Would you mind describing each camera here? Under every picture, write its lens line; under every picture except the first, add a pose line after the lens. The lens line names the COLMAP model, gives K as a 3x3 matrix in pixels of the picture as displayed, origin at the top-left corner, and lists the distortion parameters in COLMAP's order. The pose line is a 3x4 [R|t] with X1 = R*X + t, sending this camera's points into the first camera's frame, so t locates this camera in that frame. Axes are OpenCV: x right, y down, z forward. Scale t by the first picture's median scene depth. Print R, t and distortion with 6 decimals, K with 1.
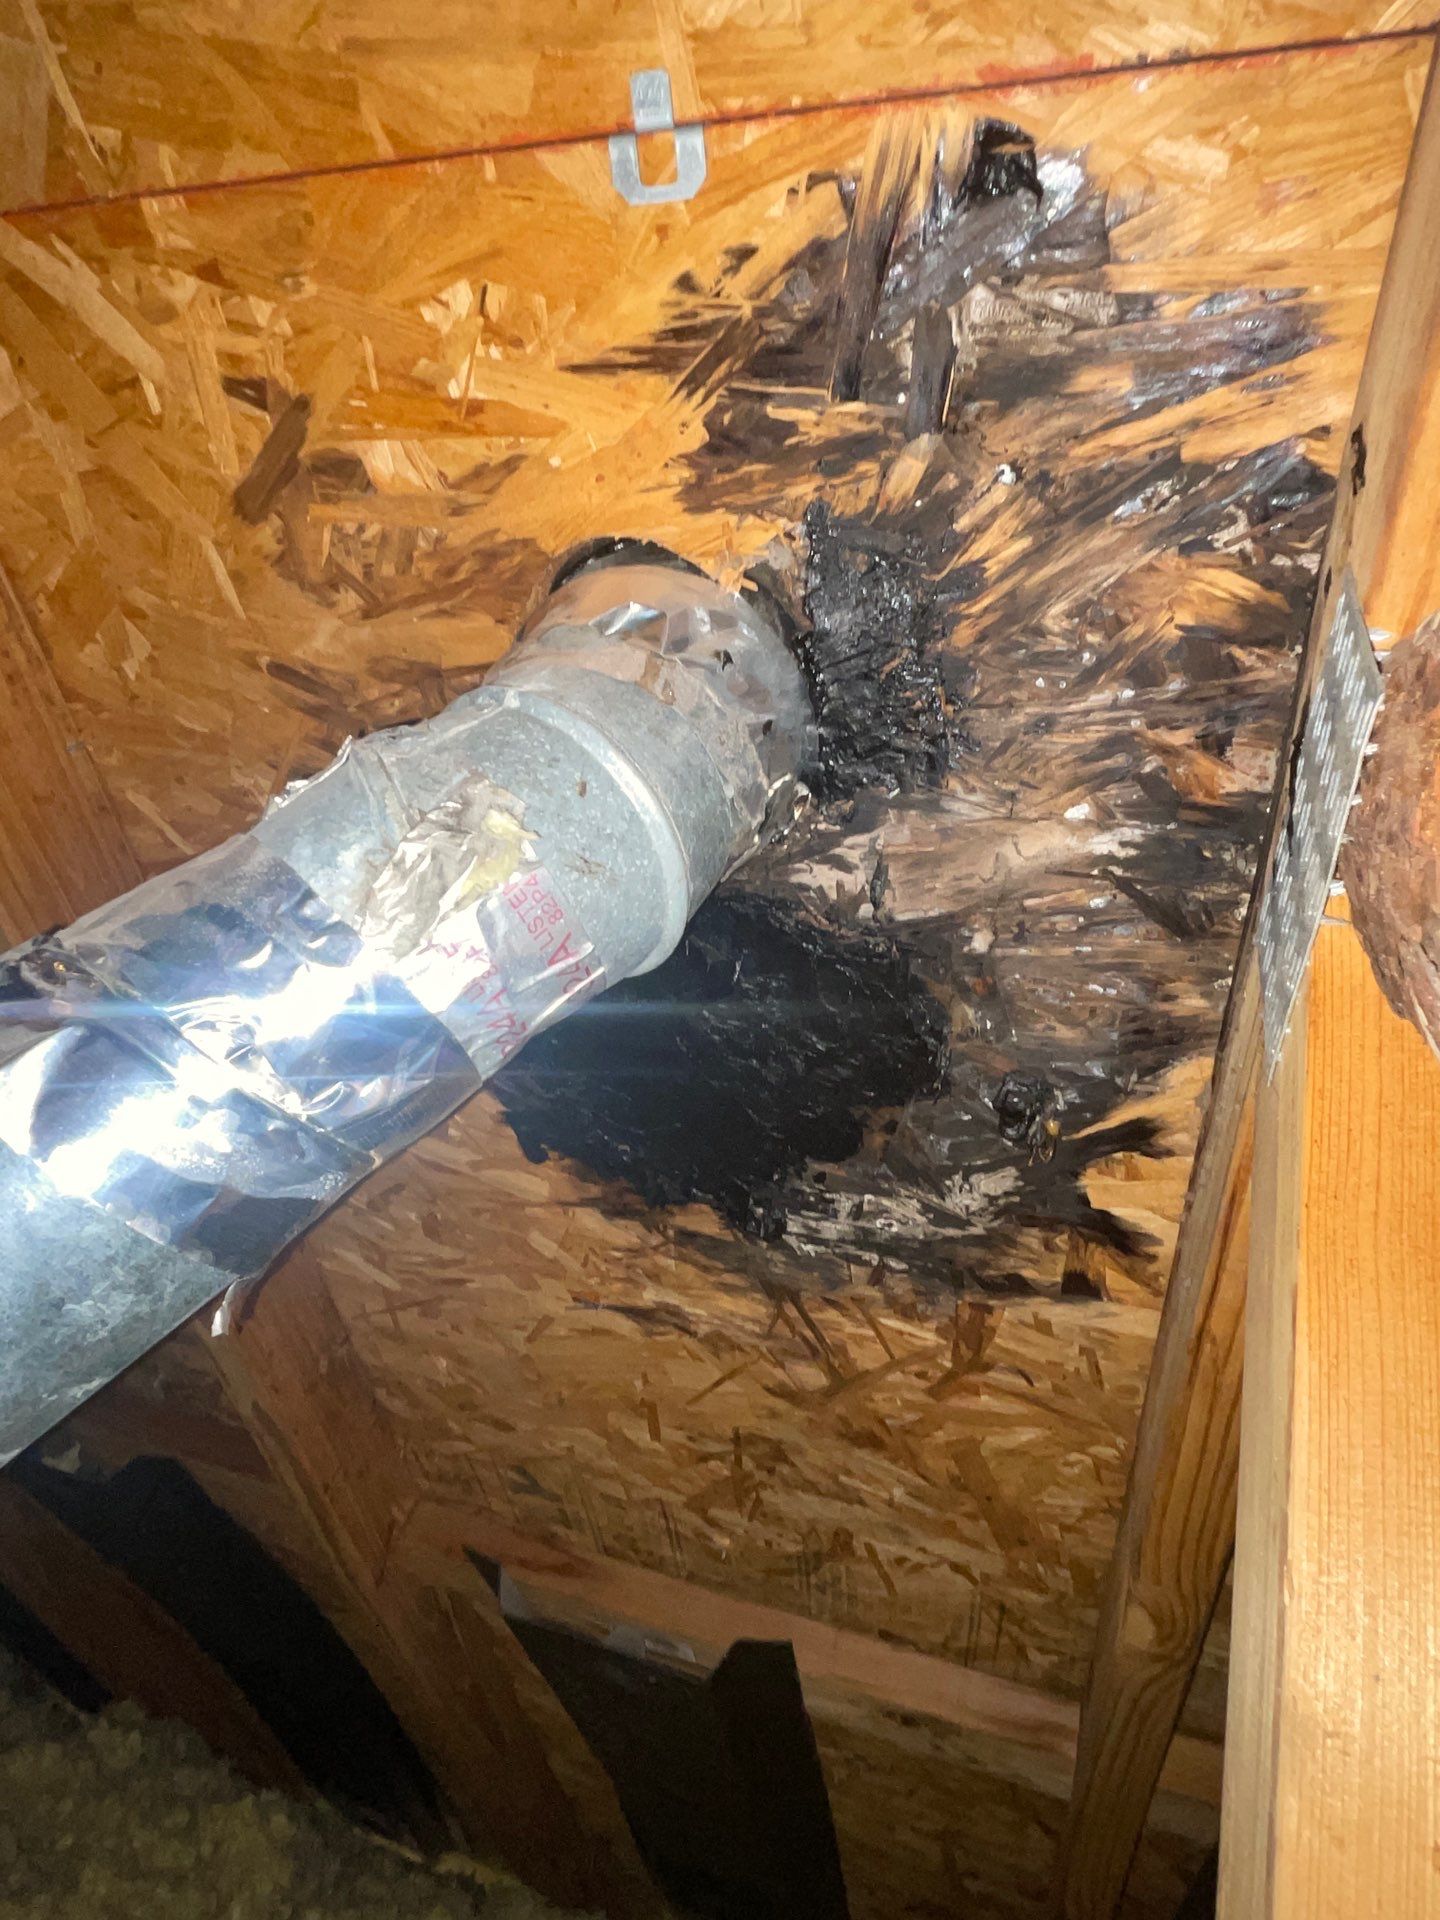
lens RADIAL K [[771.3, 0, 708.4], [0, 771.3, 957.5], [0, 0, 1]] dist [-0.001655, 0.000479]
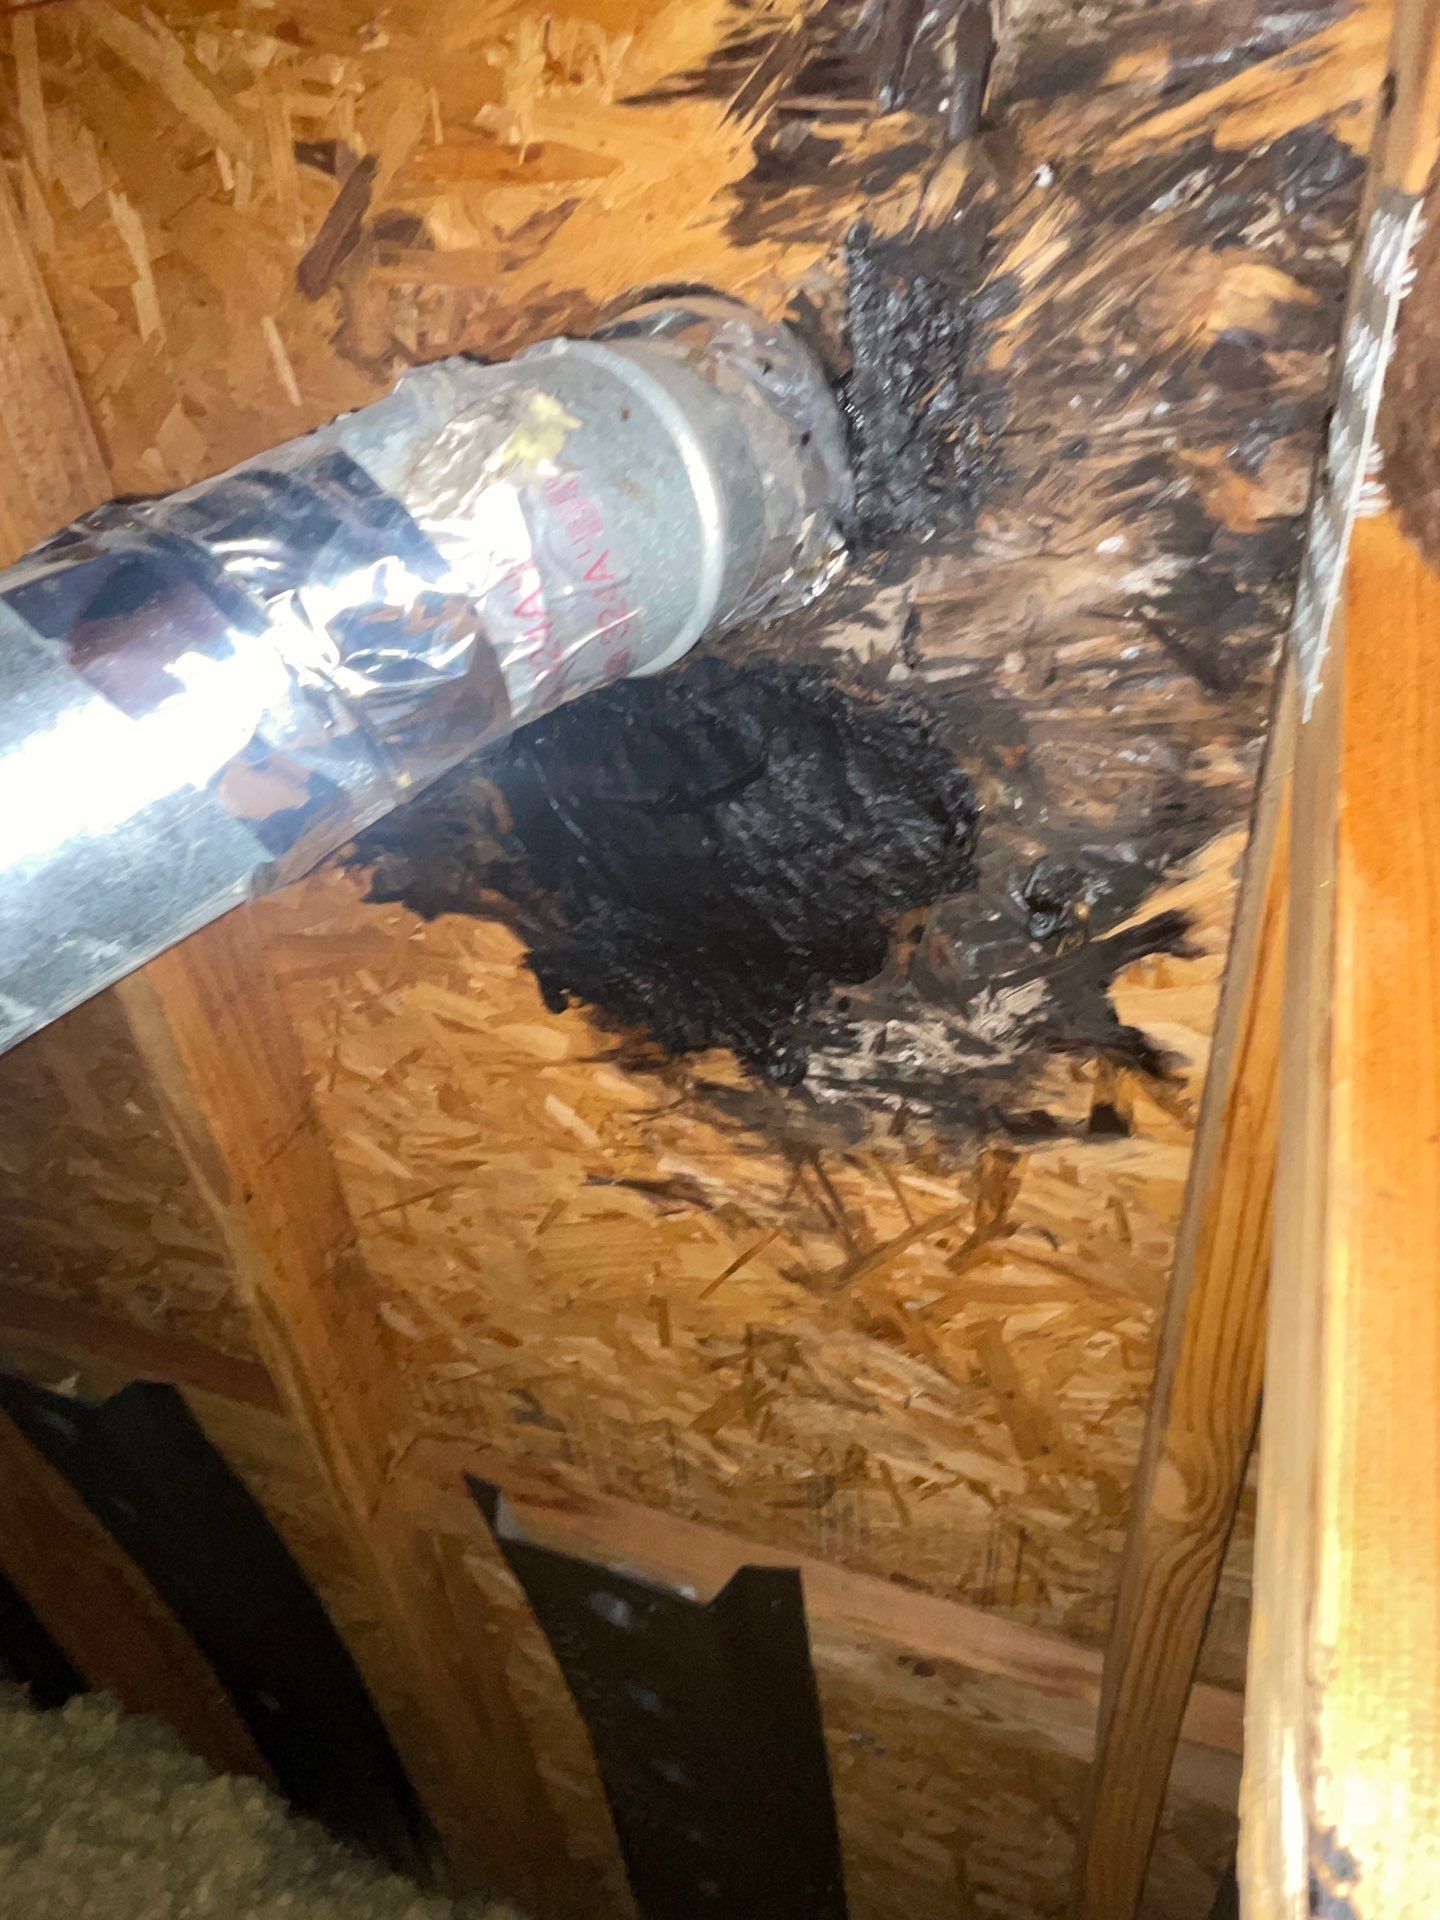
lens RADIAL K [[770.7, 0, 720.0], [0, 770.7, 960.0], [0, 0, 1]] dist [-0.001285, -0.000026]
pose [[0.999498, 0.029159, -0.012369, -0.003651], [-0.029756, 0.998249, -0.051125, 0.360509], [0.010857, 0.051467, 0.998616, 0.012866]]
